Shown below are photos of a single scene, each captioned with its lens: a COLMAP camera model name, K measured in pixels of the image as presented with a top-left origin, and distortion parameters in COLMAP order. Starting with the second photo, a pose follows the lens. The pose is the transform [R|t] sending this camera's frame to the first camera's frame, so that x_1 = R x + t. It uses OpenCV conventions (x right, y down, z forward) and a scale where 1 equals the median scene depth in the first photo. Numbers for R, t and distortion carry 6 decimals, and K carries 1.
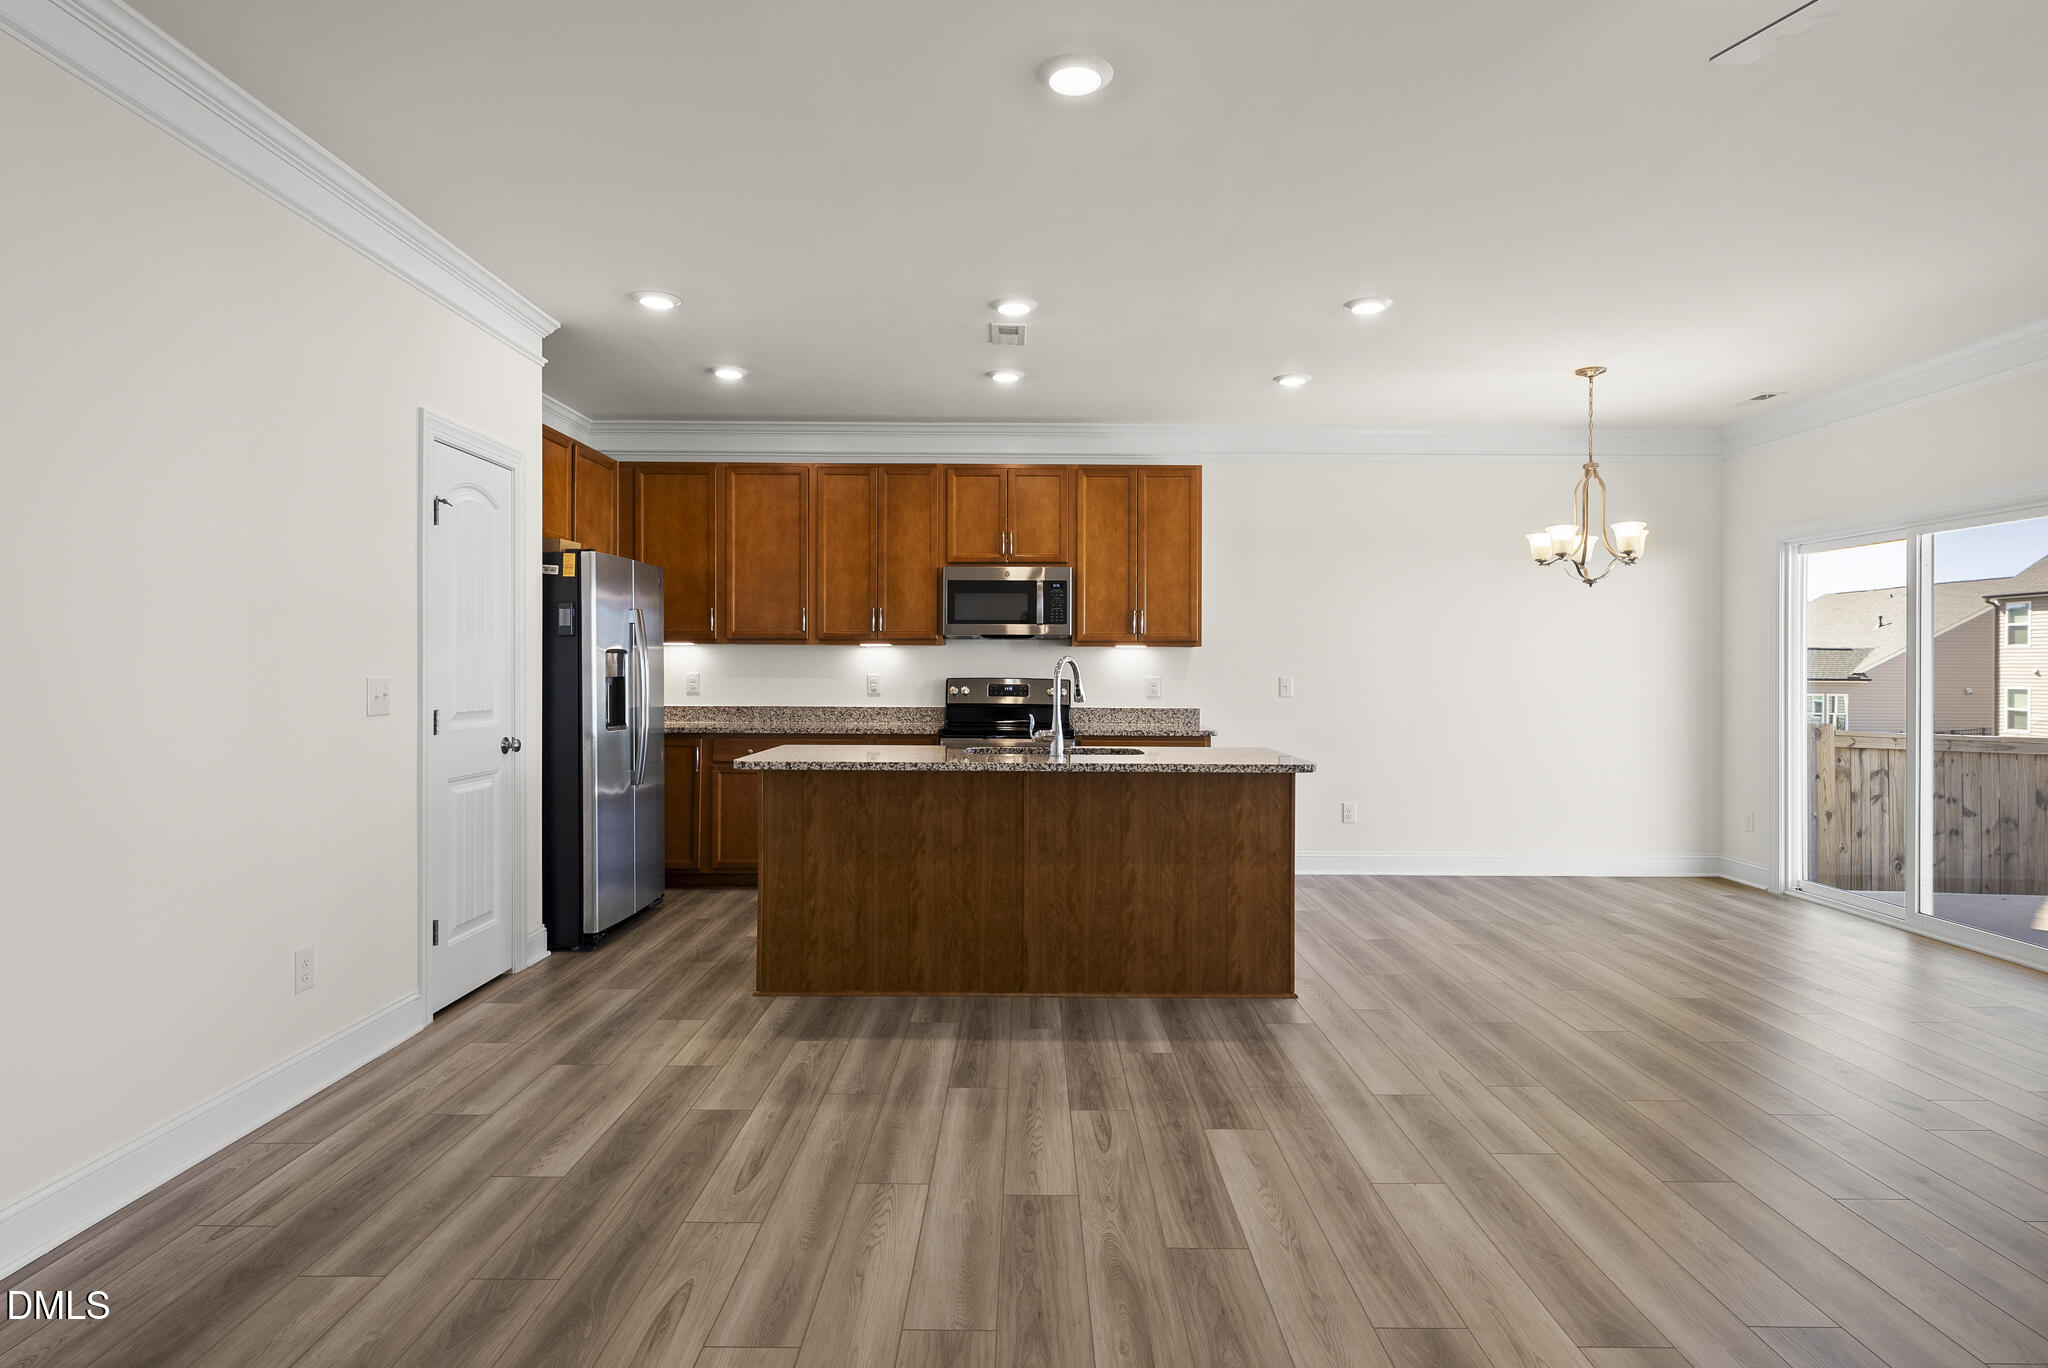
lens RADIAL K [[1104.3, 0, 1026.9], [0, 1104.3, 672.8], [0, 0, 1]] dist [0.004000, 0.000010]
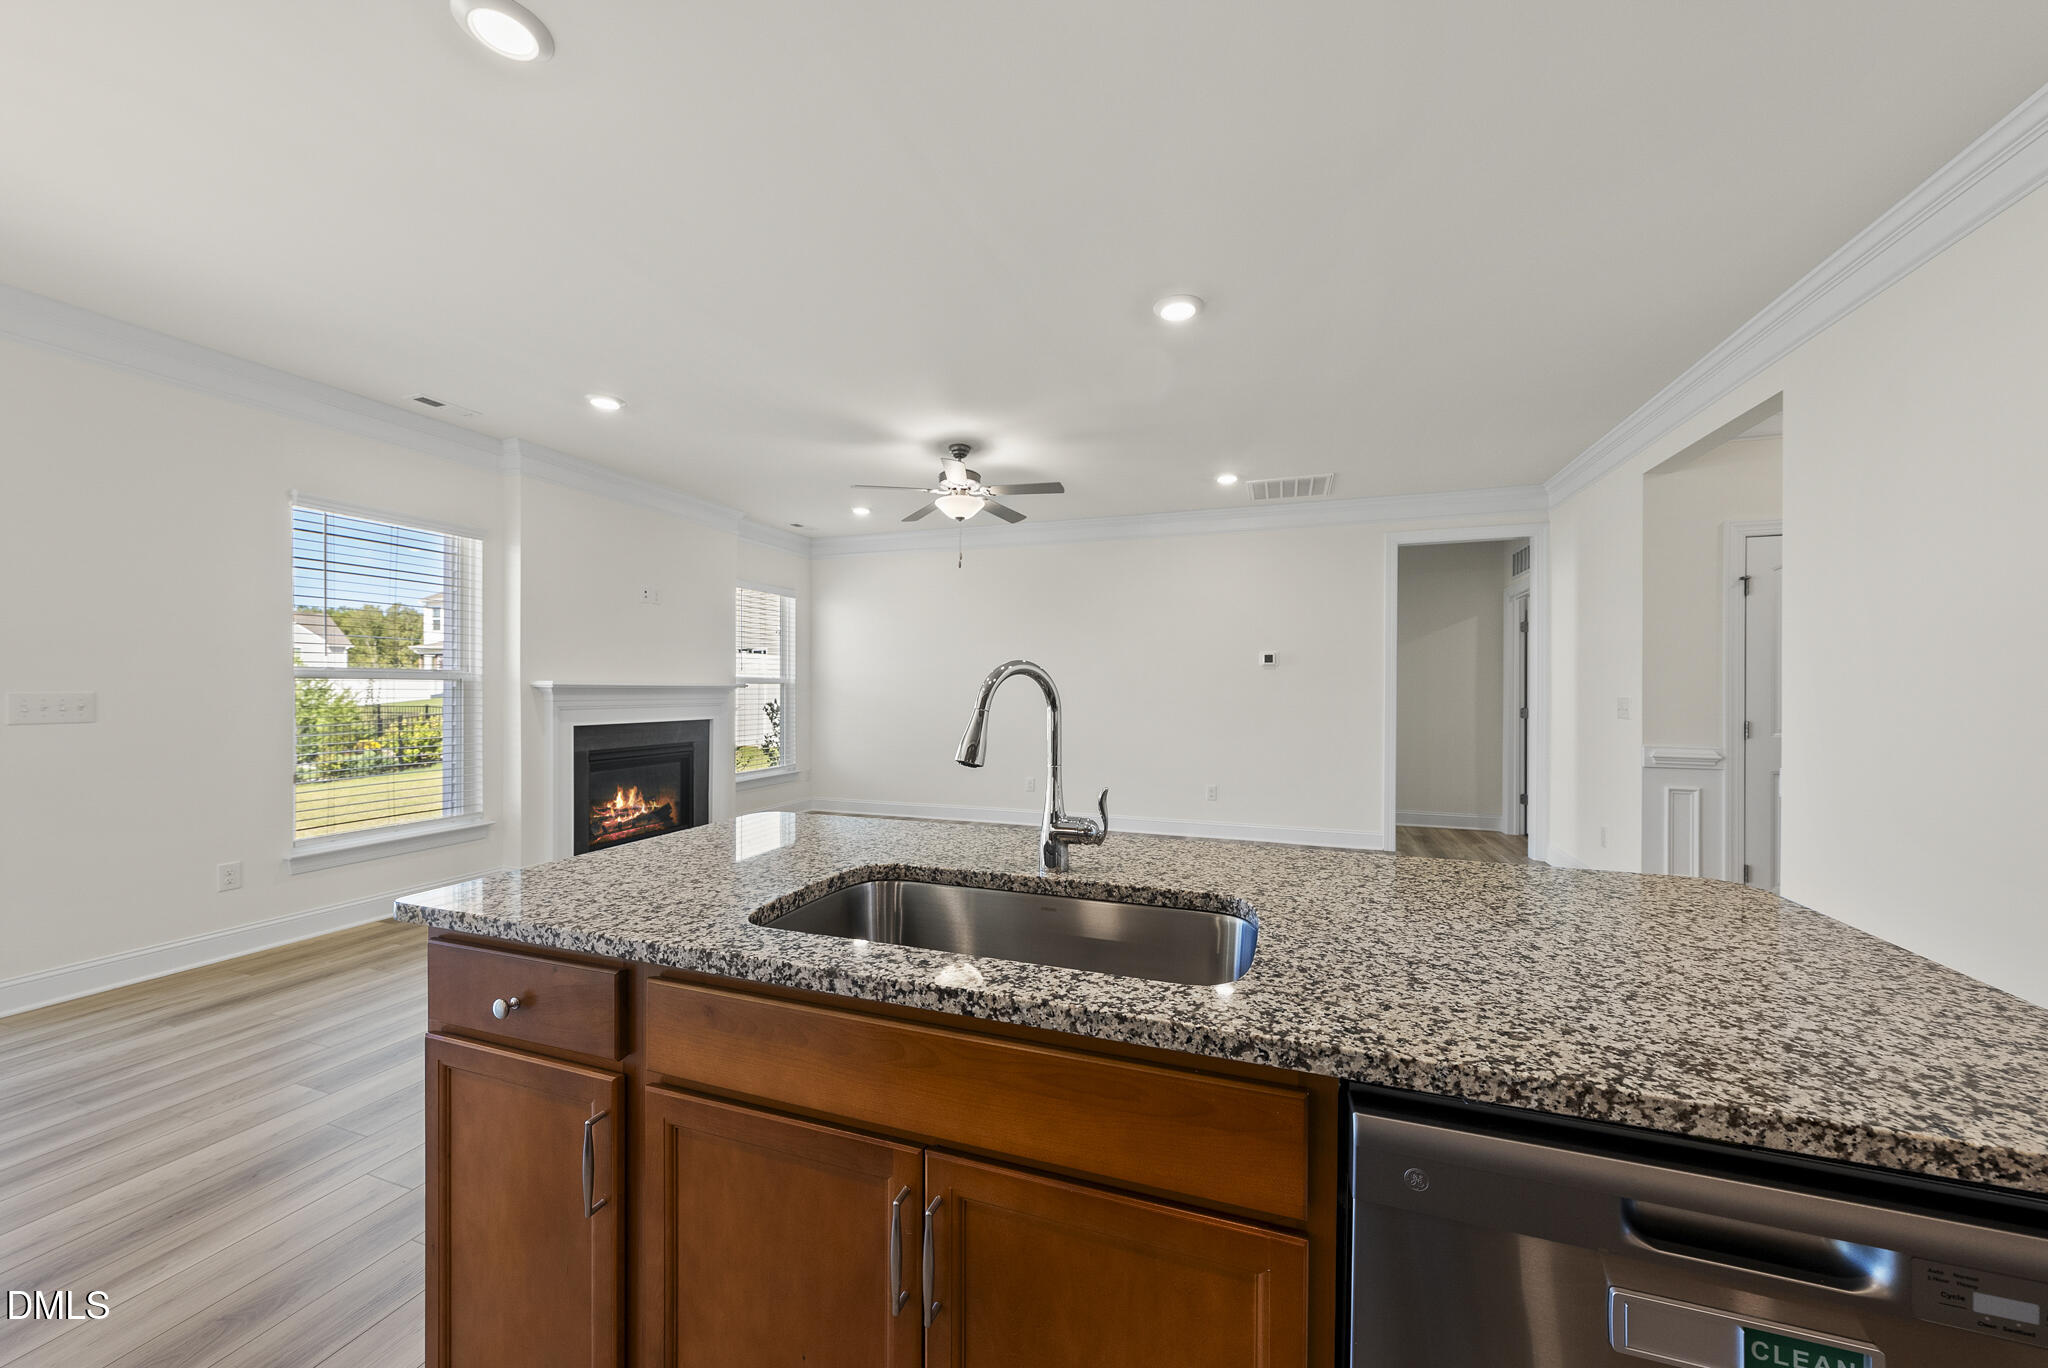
lens RADIAL K [[730.0, 0, 1026.3], [0, 730.0, 686.5], [0, 0, 1]] dist [-0.005679, 0.001332]
pose [[-0.943098, -0.008845, 0.332398, -0.049888], [-0.007781, 0.999959, 0.004532, -0.004816], [-0.332425, 0.001688, -0.943128, 1.015557]]
